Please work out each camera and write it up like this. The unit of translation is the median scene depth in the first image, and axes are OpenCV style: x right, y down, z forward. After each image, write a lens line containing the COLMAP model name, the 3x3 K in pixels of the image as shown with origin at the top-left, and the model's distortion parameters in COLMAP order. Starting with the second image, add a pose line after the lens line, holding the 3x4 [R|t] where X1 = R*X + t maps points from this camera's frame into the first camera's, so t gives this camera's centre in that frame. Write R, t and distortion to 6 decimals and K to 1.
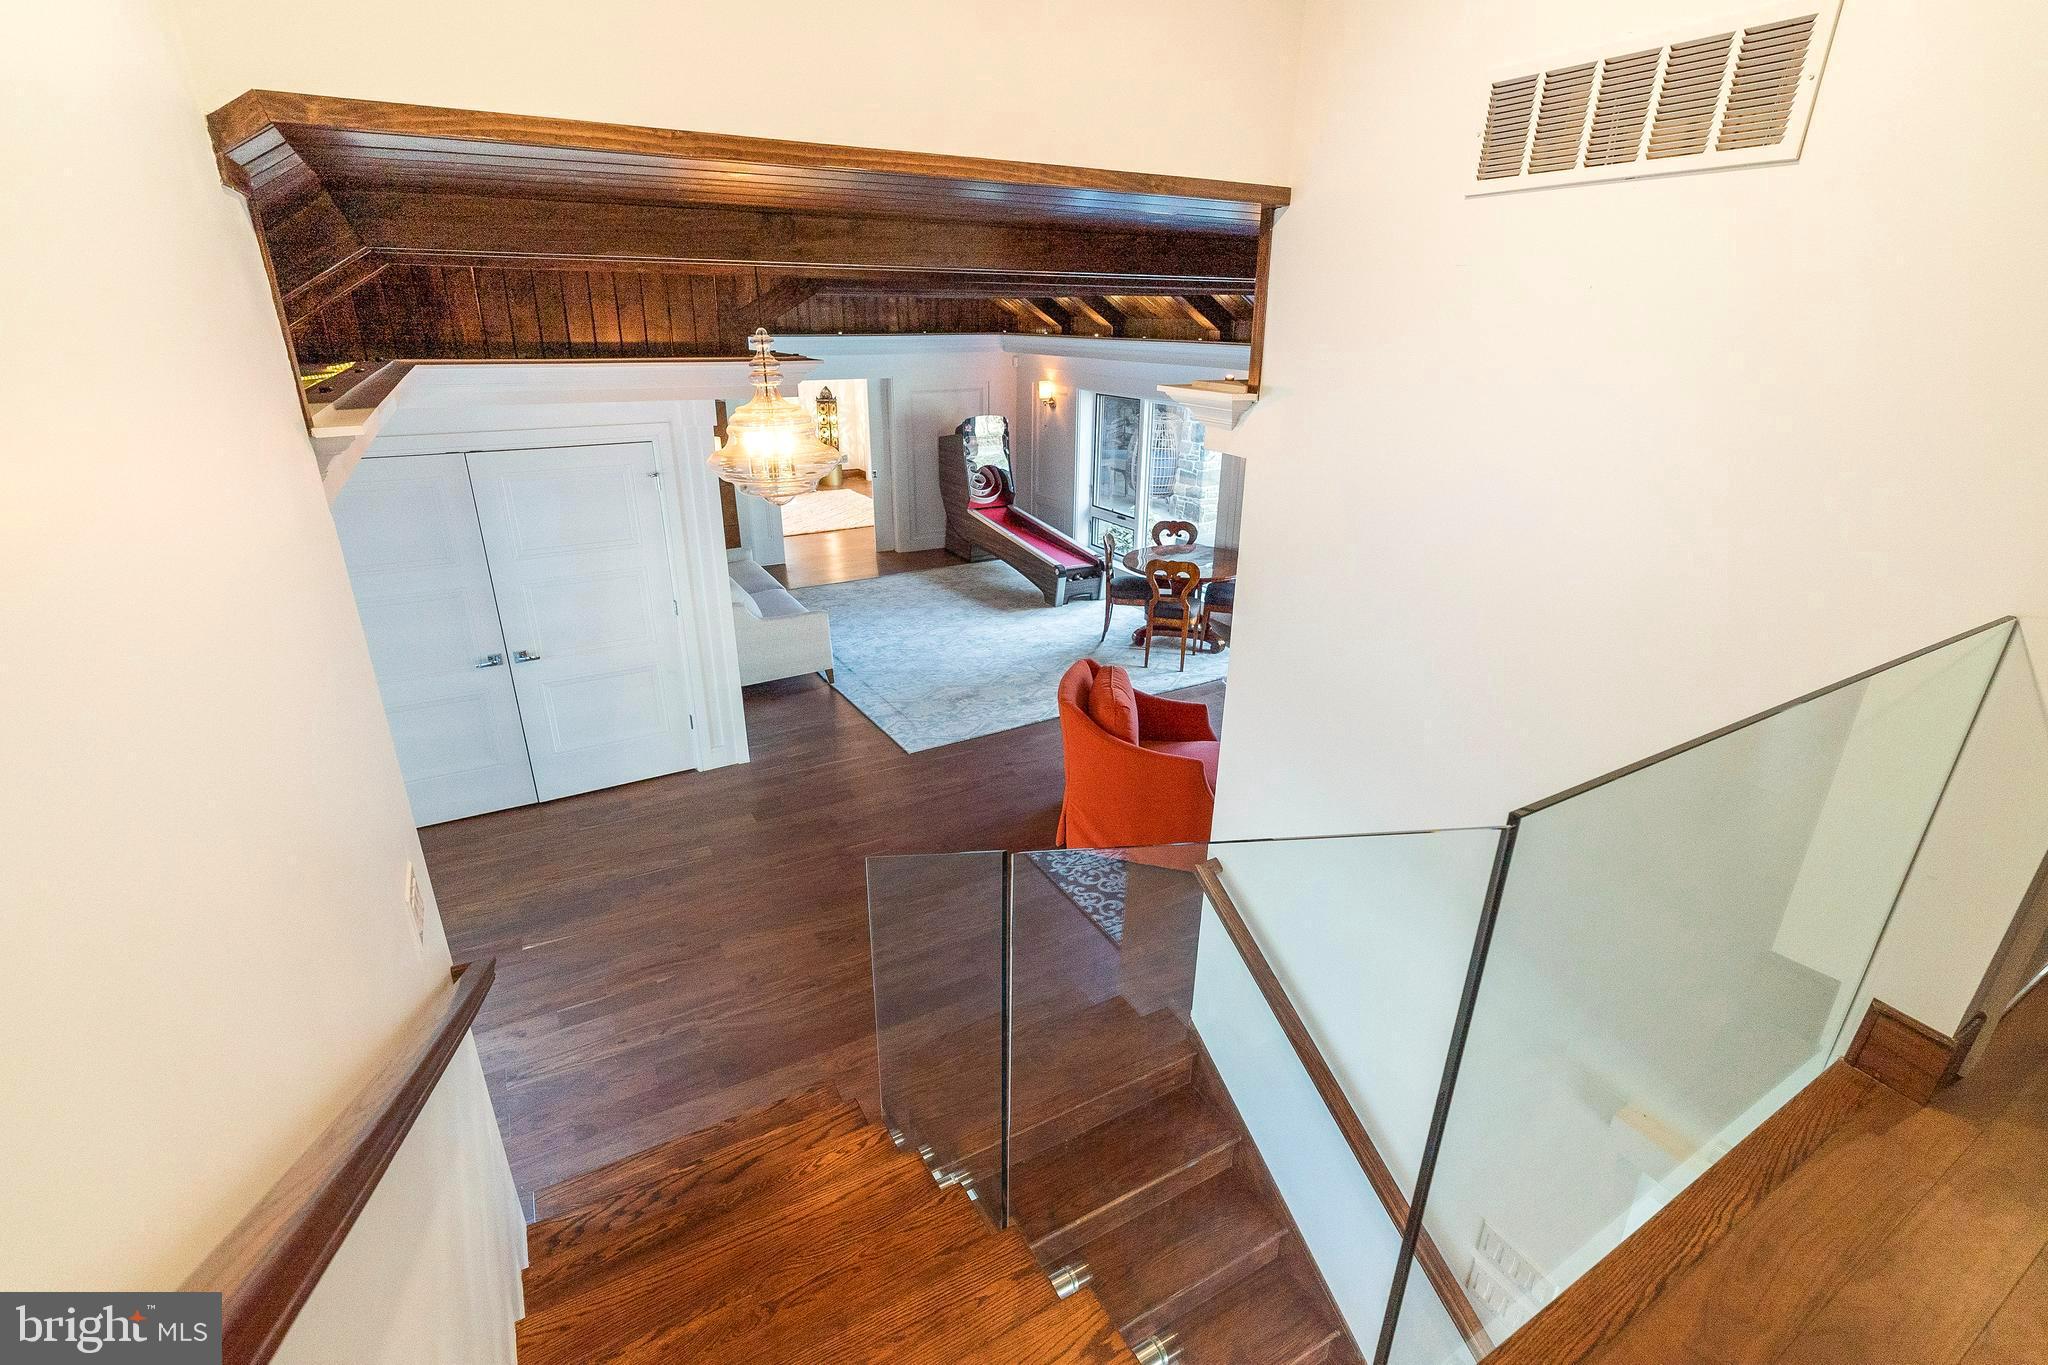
lens RADIAL K [[932.7, 0, 1027.3], [0, 932.7, 687.8], [0, 0, 1]] dist [-0.014505, 0.006414]
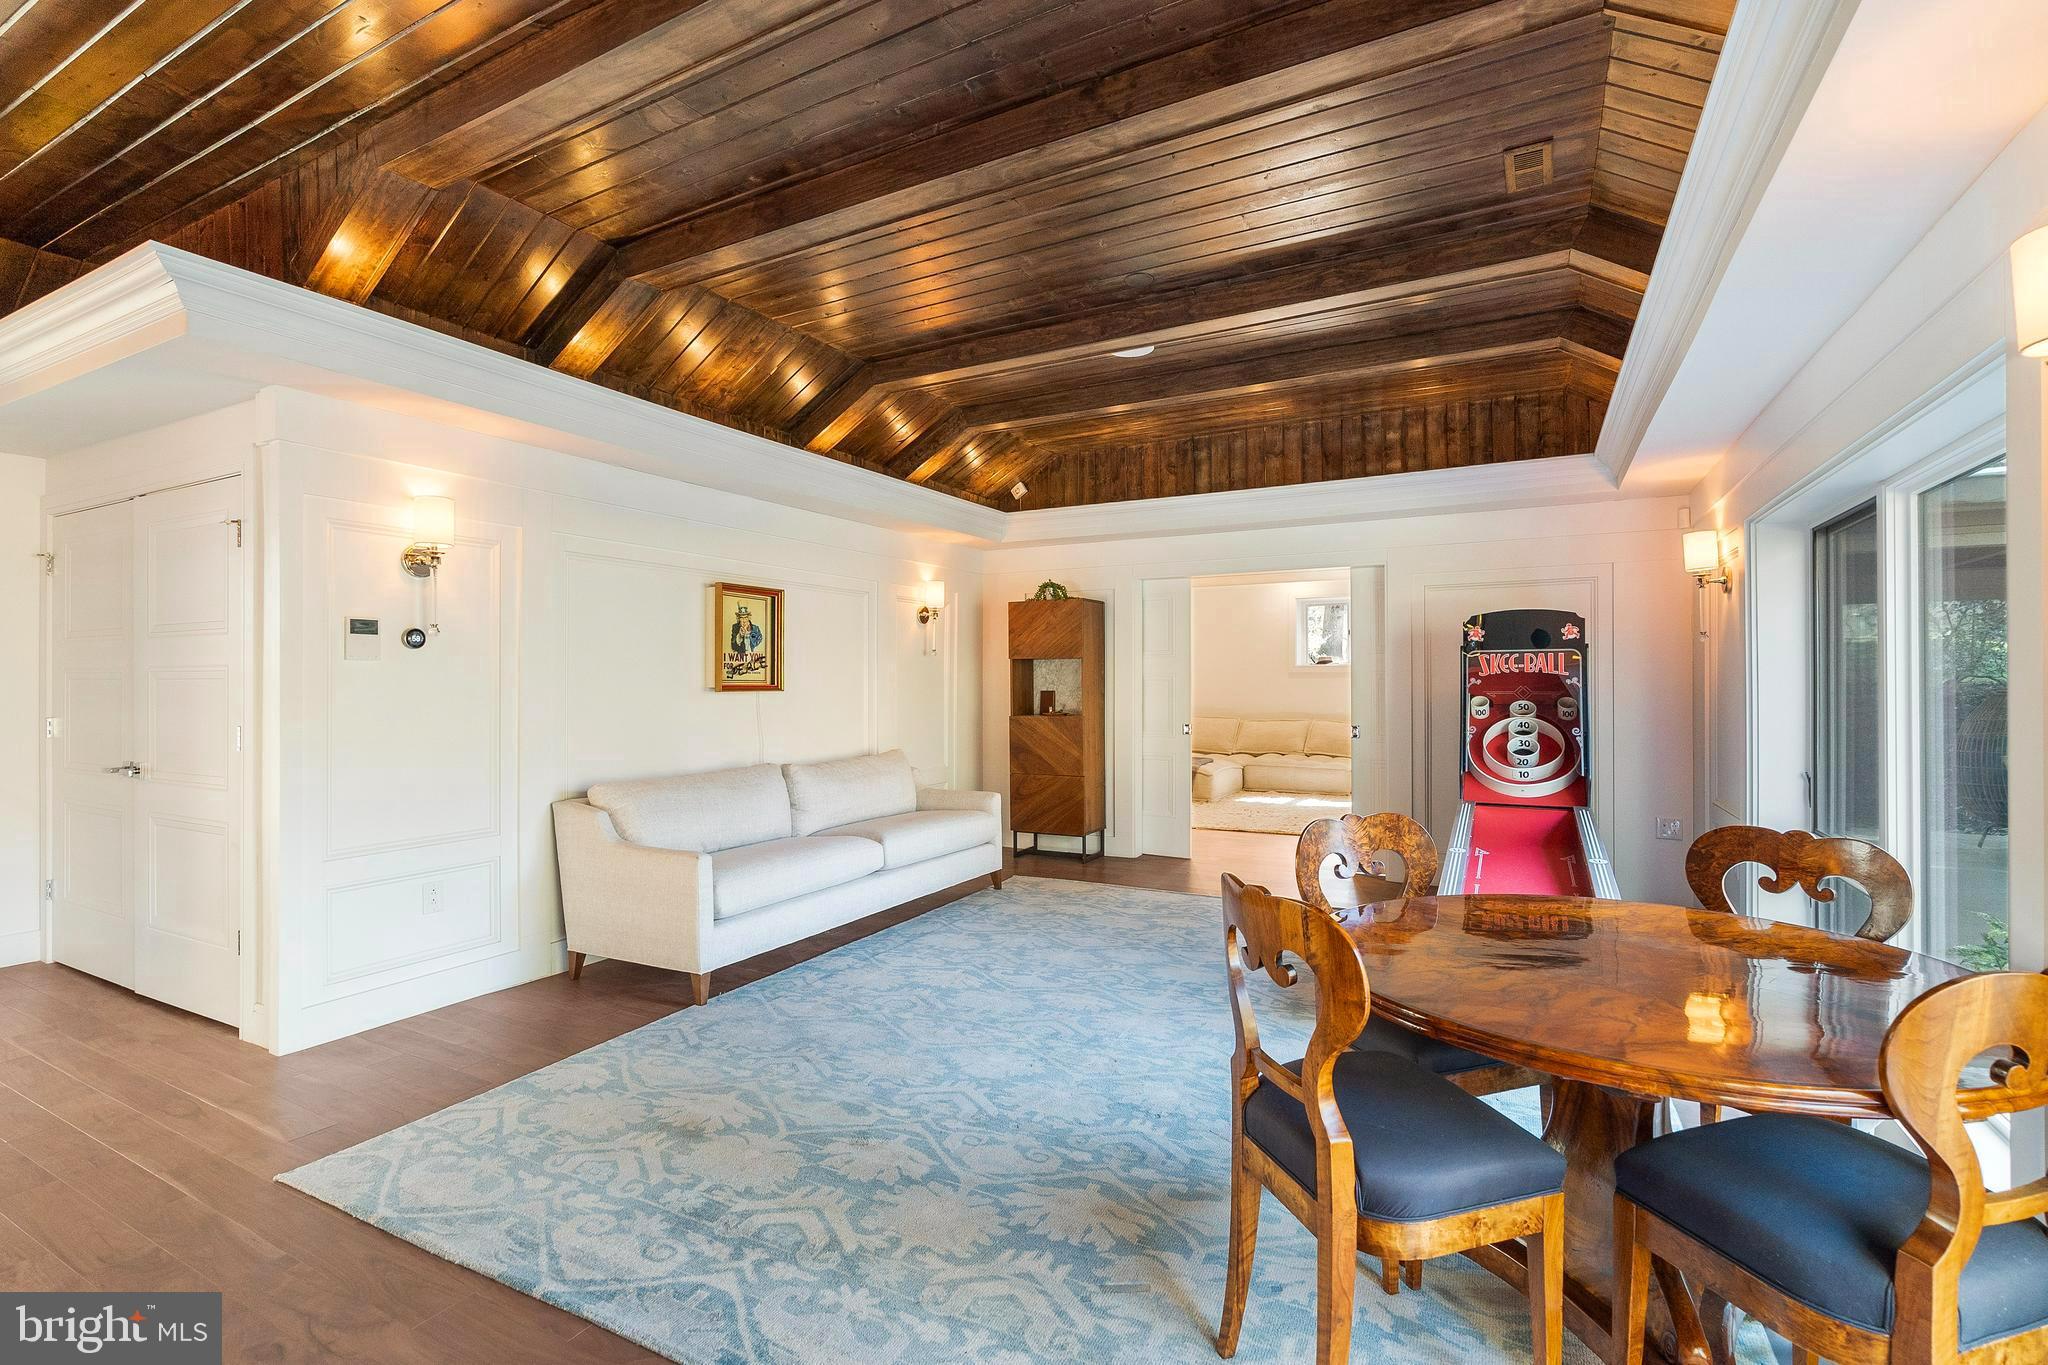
lens RADIAL K [[932.7, 0, 1024.4], [0, 932.7, 681.2], [0, 0, 1]] dist [-0.014505, 0.006414]
pose [[0.529626, -0.010573, -0.848165, 0.284217], [-0.315052, 0.925940, -0.208274, -0.107587], [0.787552, 0.377524, 0.487071, 0.761699]]
